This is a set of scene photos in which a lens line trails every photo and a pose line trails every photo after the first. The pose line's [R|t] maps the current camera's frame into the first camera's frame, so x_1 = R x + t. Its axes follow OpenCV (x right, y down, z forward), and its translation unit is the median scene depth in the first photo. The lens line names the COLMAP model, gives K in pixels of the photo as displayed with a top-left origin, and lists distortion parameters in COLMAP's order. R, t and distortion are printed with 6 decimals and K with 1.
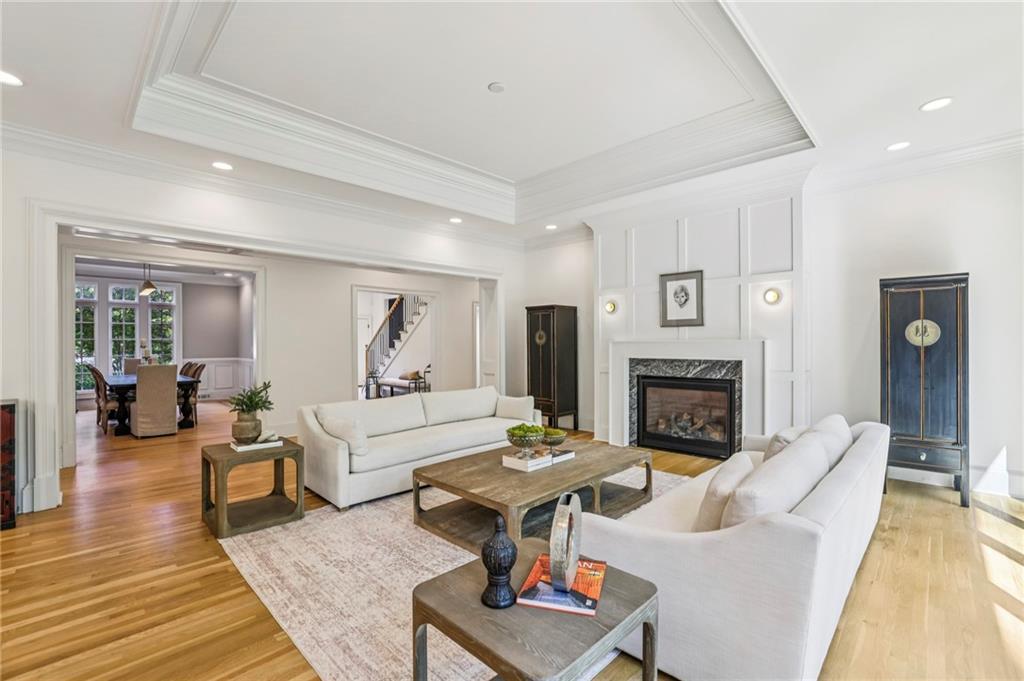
lens RADIAL K [[448.6, 0, 512.0], [0, 448.6, 340.5], [0, 0, 1]] dist [-0.046477, 0.000401]
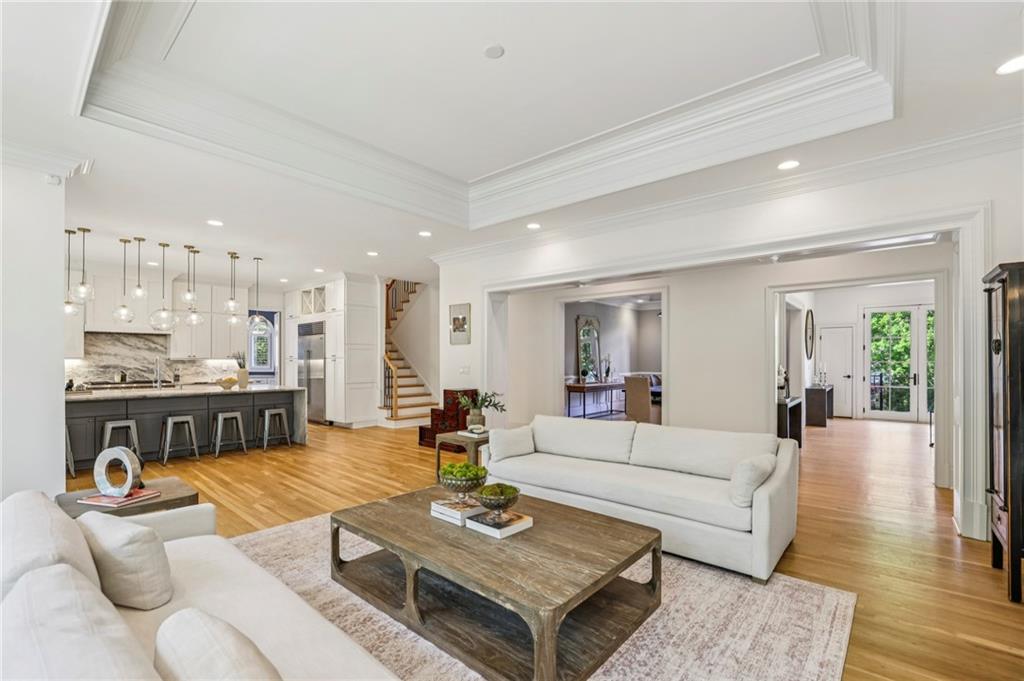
lens RADIAL K [[444.8, 0, 509.6], [0, 444.8, 358.5], [0, 0, 1]] dist [-0.021013, 0.000110]
pose [[0.053611, 0.002576, -0.998559, 1.089168], [0.003982, 0.999988, 0.002794, -0.002822], [0.998554, -0.004126, 0.053600, 1.372309]]
